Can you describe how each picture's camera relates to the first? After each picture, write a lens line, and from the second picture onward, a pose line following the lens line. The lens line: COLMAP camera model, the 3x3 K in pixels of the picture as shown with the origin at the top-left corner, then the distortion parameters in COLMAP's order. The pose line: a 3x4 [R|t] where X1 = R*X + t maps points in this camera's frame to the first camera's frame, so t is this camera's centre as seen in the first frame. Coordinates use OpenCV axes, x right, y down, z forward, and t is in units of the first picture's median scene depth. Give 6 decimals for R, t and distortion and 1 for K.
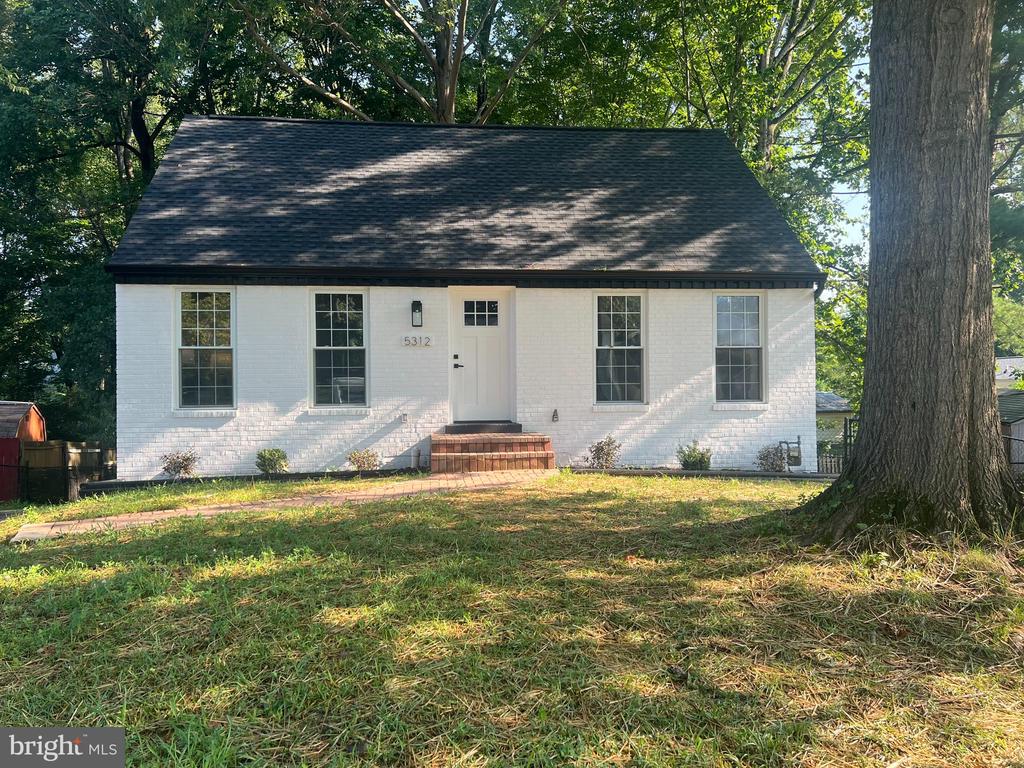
lens RADIAL K [[764.4, 0, 512.0], [0, 764.4, 384.0], [0, 0, 1]] dist [-0.002093, -0.001861]
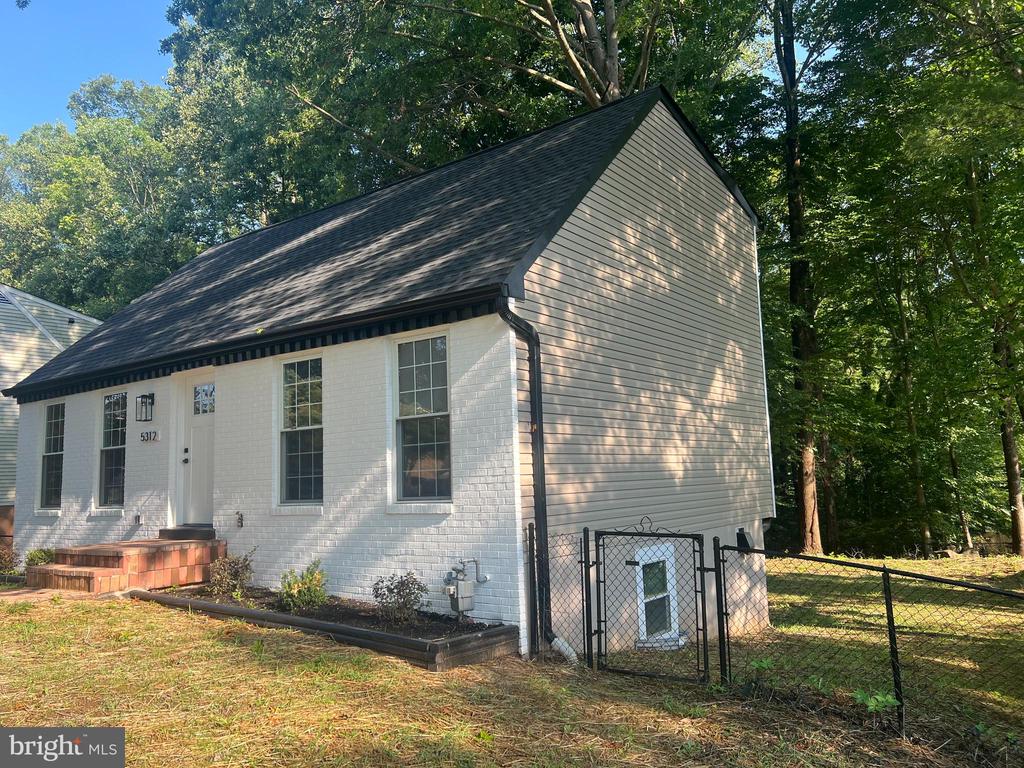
lens RADIAL K [[764.4, 0, 512.0], [0, 764.4, 384.0], [0, 0, 1]] dist [-0.002093, -0.001861]
pose [[0.758954, -0.101613, -0.643167, 0.787277], [0.030167, 0.992175, -0.121154, 0.006296], [0.650446, 0.072547, 0.756080, 0.560075]]
